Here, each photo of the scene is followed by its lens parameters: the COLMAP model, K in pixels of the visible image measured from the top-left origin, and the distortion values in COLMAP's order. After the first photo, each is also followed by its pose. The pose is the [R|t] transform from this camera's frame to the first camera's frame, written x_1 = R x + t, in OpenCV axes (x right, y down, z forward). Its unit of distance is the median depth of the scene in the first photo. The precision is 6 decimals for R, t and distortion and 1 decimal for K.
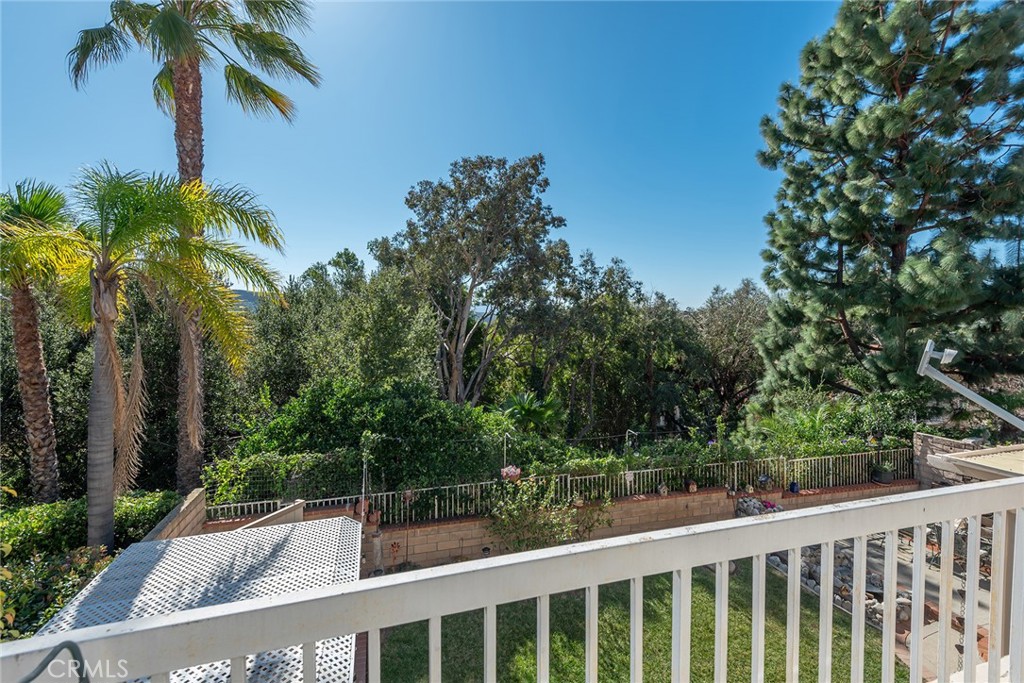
lens RADIAL K [[454.9, 0, 517.8], [0, 454.9, 340.7], [0, 0, 1]] dist [0.038888, -0.018958]
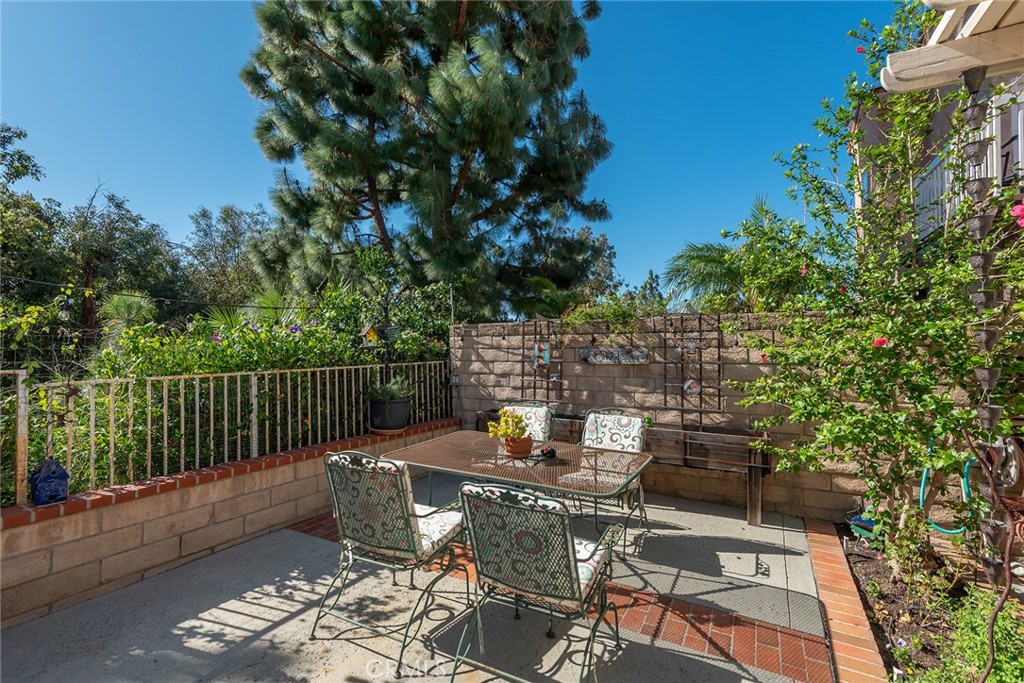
lens RADIAL K [[472.7, 0, 510.8], [0, 472.7, 346.8], [0, 0, 1]] dist [0.028919, -0.000359]
pose [[0.711480, 0.002661, 0.702701, 0.536586], [0.027518, 0.999120, -0.031645, 0.236278], [-0.702167, 0.041852, 0.710781, 0.586200]]
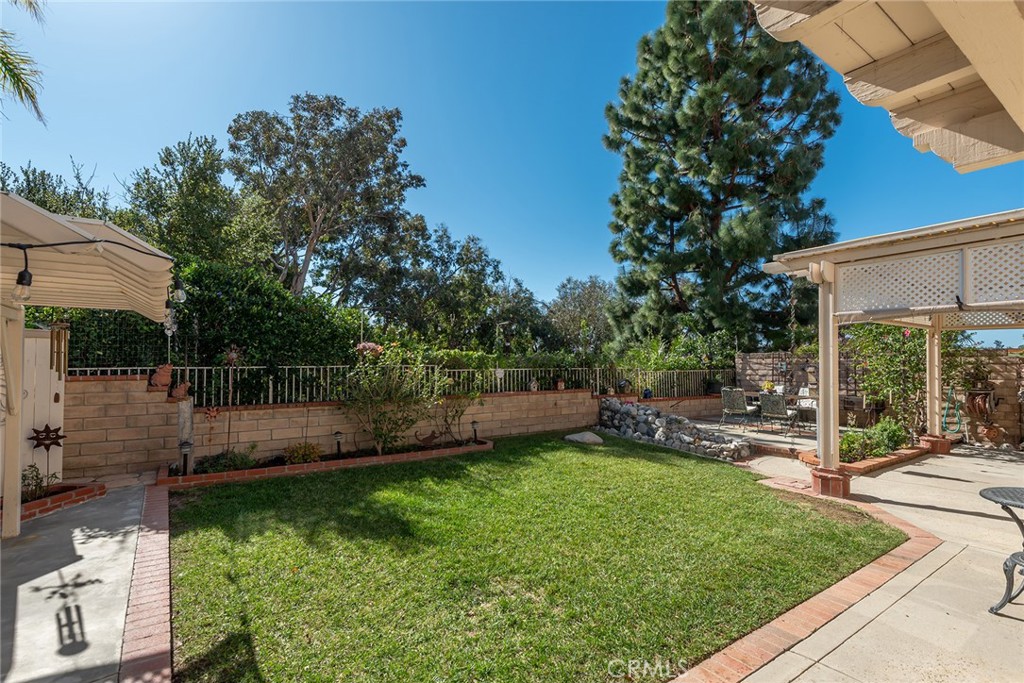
lens RADIAL K [[472.7, 0, 510.8], [0, 472.7, 346.8], [0, 0, 1]] dist [0.028919, -0.000359]
pose [[0.953663, 0.019479, 0.300246, -0.021742], [0.001603, 0.997559, -0.069808, 0.258647], [-0.300873, 0.067054, 0.951304, 0.054453]]
